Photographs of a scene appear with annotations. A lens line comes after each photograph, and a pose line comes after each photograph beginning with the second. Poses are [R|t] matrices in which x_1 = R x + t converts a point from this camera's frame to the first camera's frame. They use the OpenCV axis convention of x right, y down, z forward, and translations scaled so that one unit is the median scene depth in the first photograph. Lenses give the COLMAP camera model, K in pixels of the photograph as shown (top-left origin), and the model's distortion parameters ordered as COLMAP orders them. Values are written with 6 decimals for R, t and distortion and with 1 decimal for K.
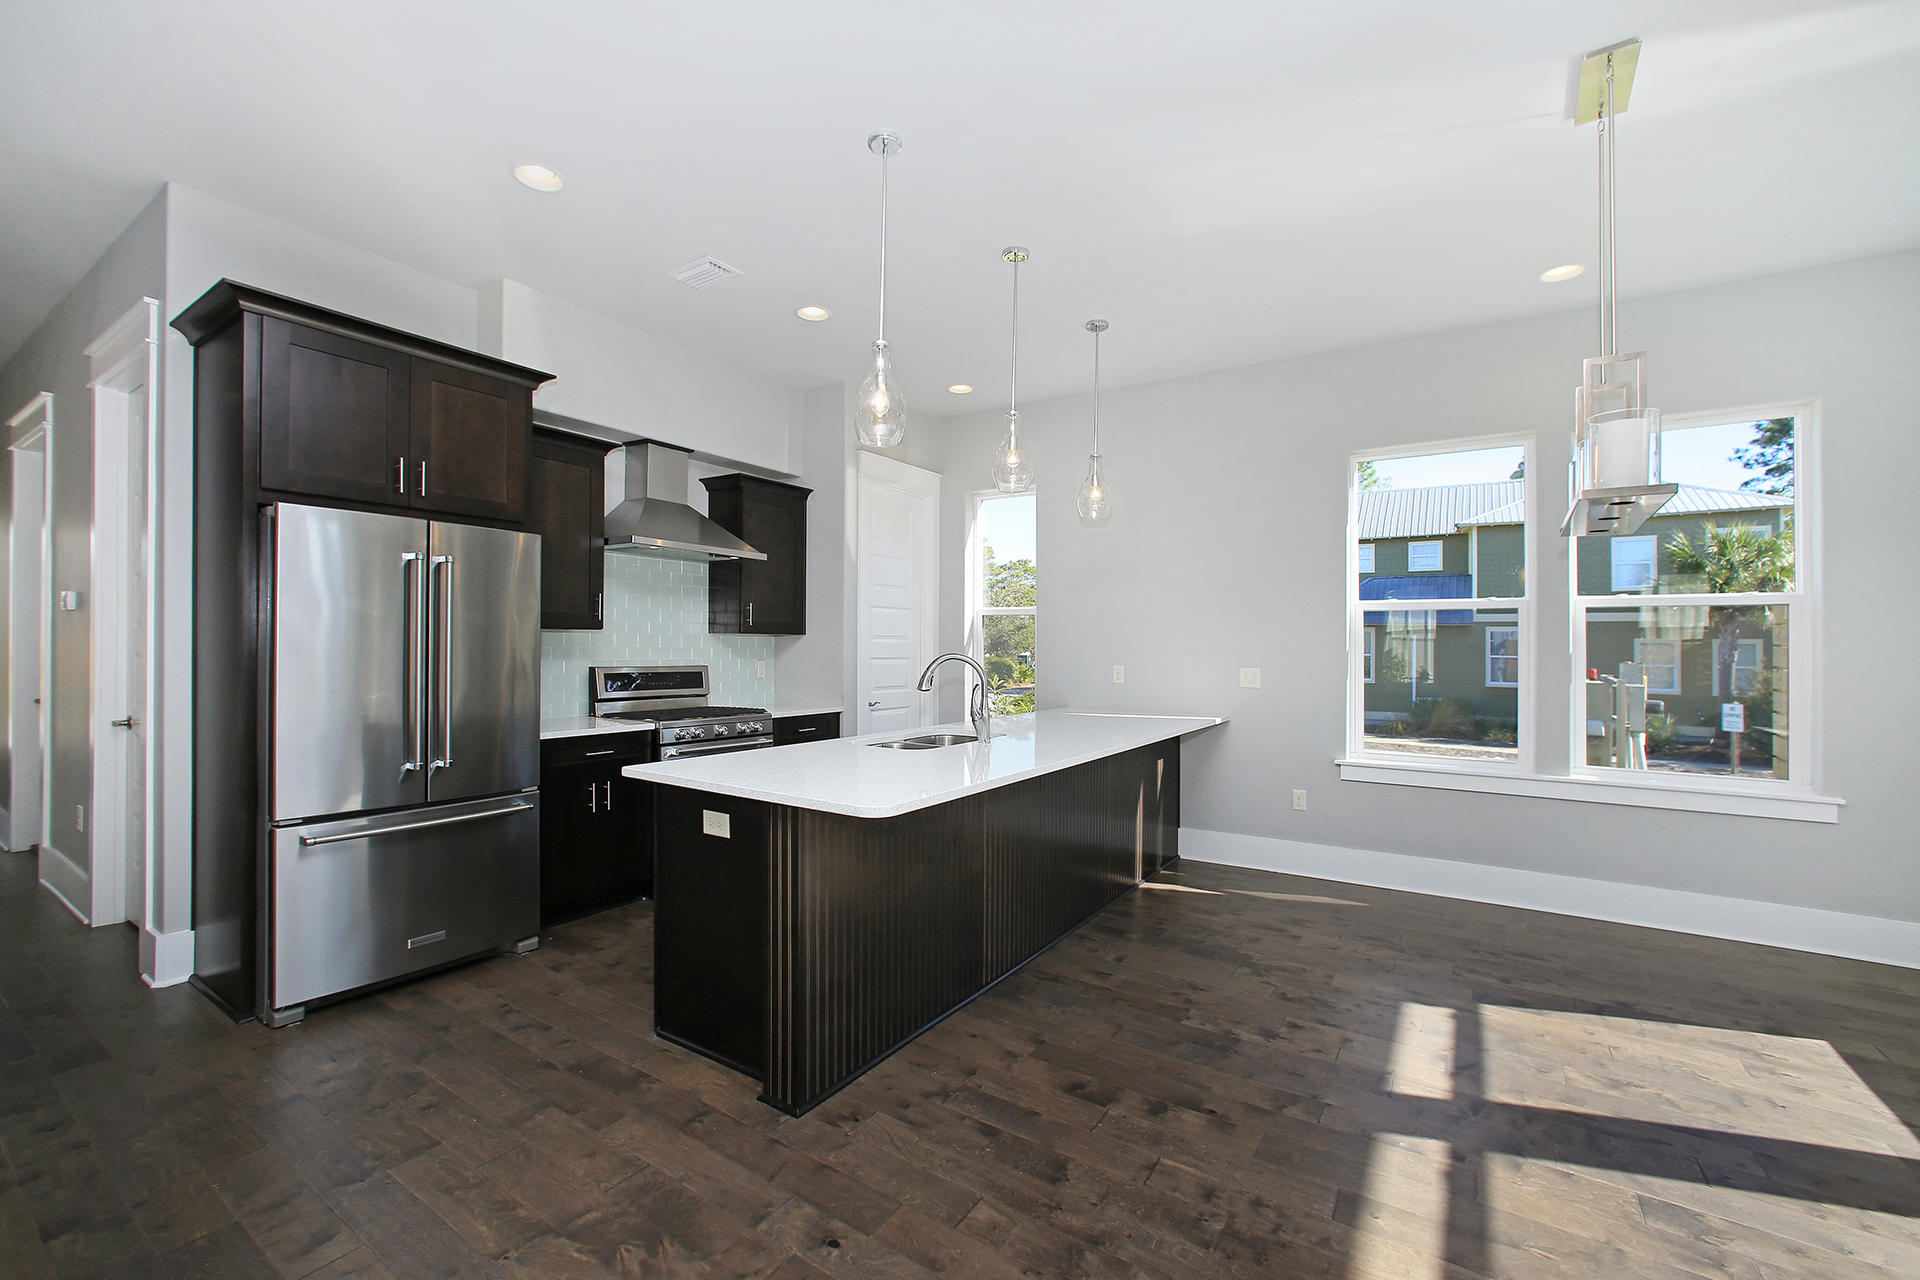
lens RADIAL K [[797.0, 0, 960.0], [0, 797.0, 640.0], [0, 0, 1]] dist [-0.037301, 0.016207]
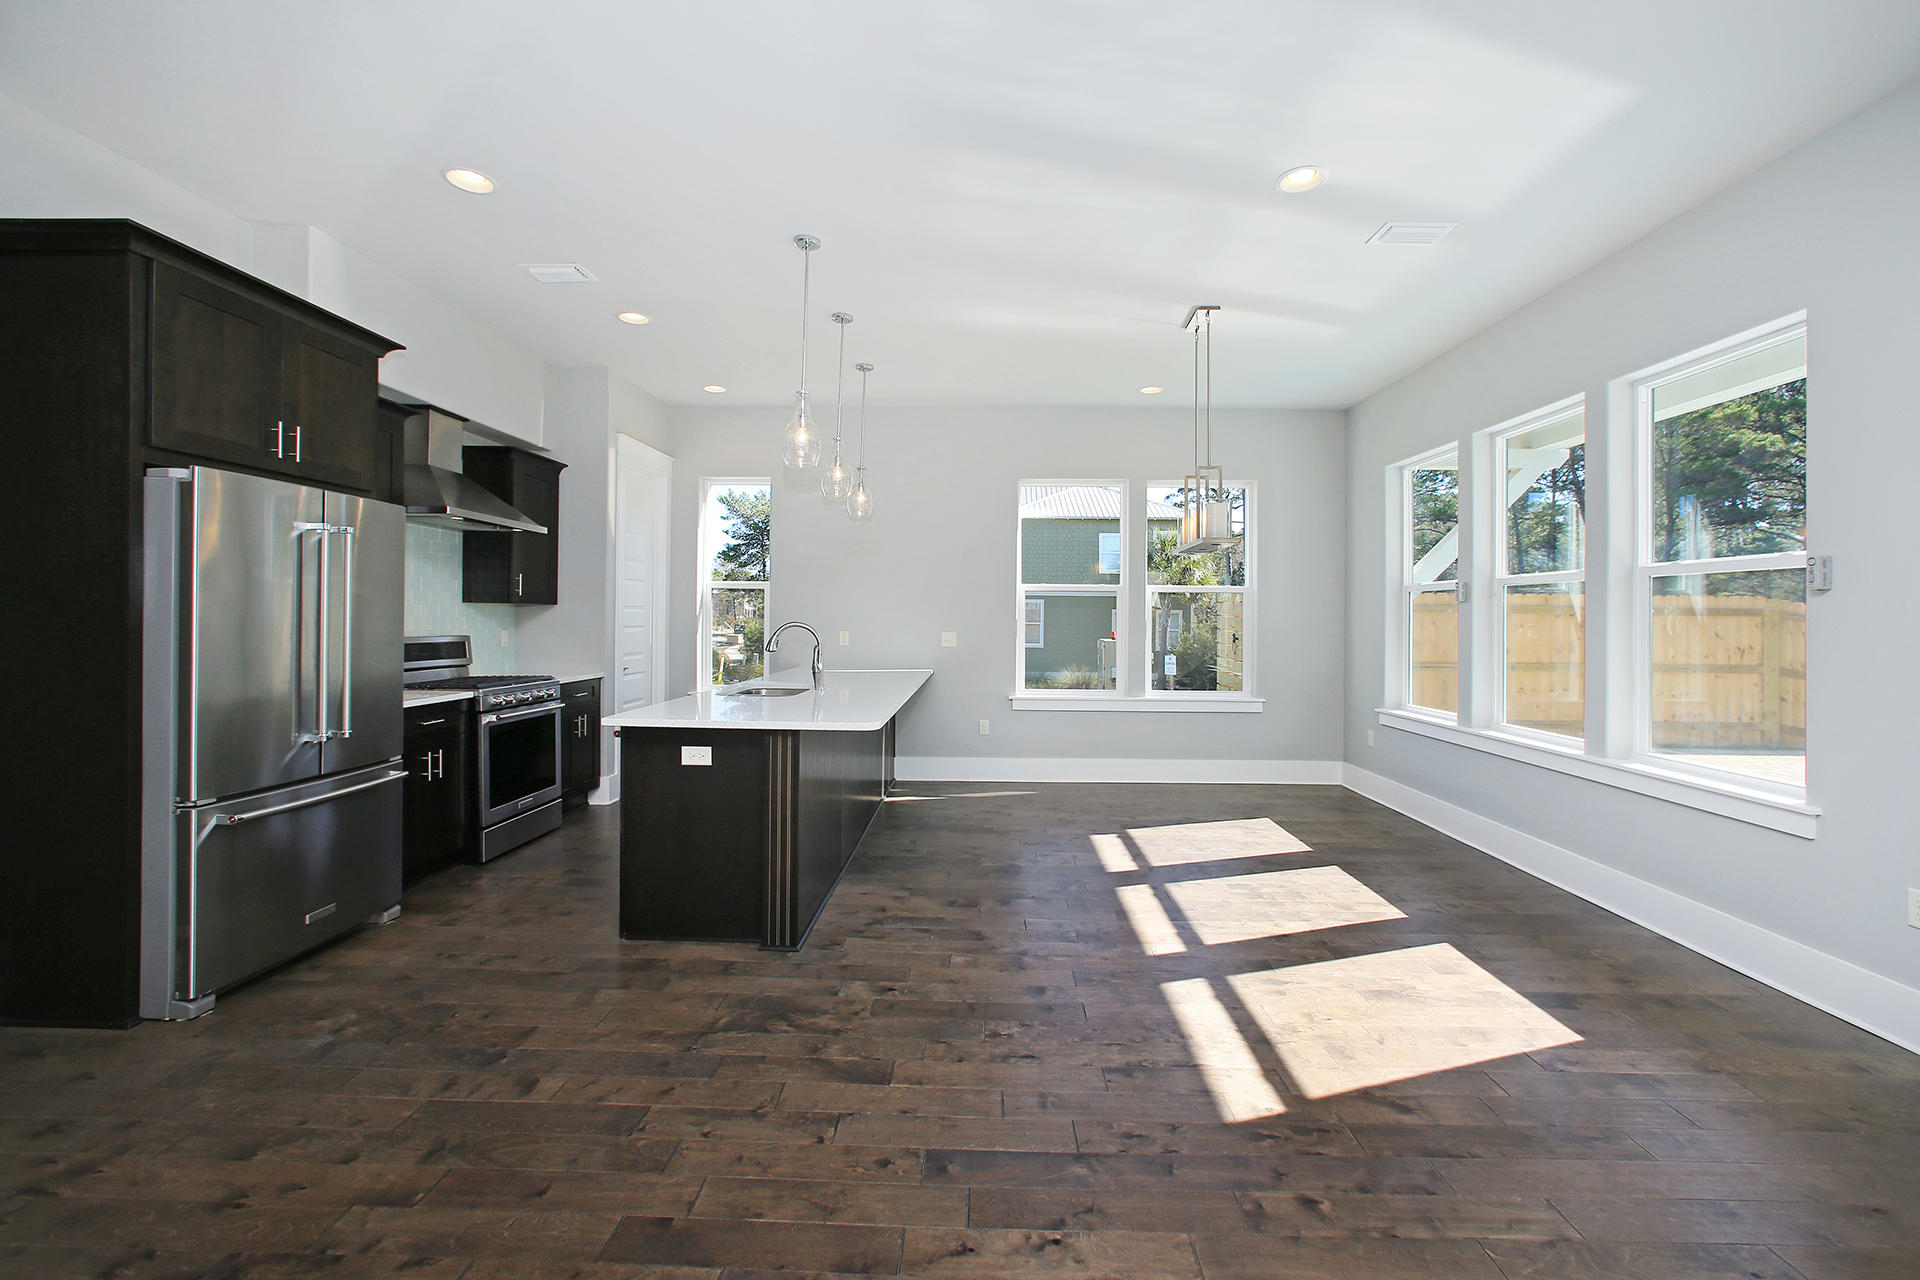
lens RADIAL K [[794.1, 0, 959.6], [0, 794.1, 611.4], [0, 0, 1]] dist [-0.018483, 0.000268]
pose [[0.856890, 0.003192, 0.515490, -0.459736], [-0.004741, 0.999987, 0.001689, -0.003933], [-0.515478, -0.003891, 0.856894, -0.238779]]
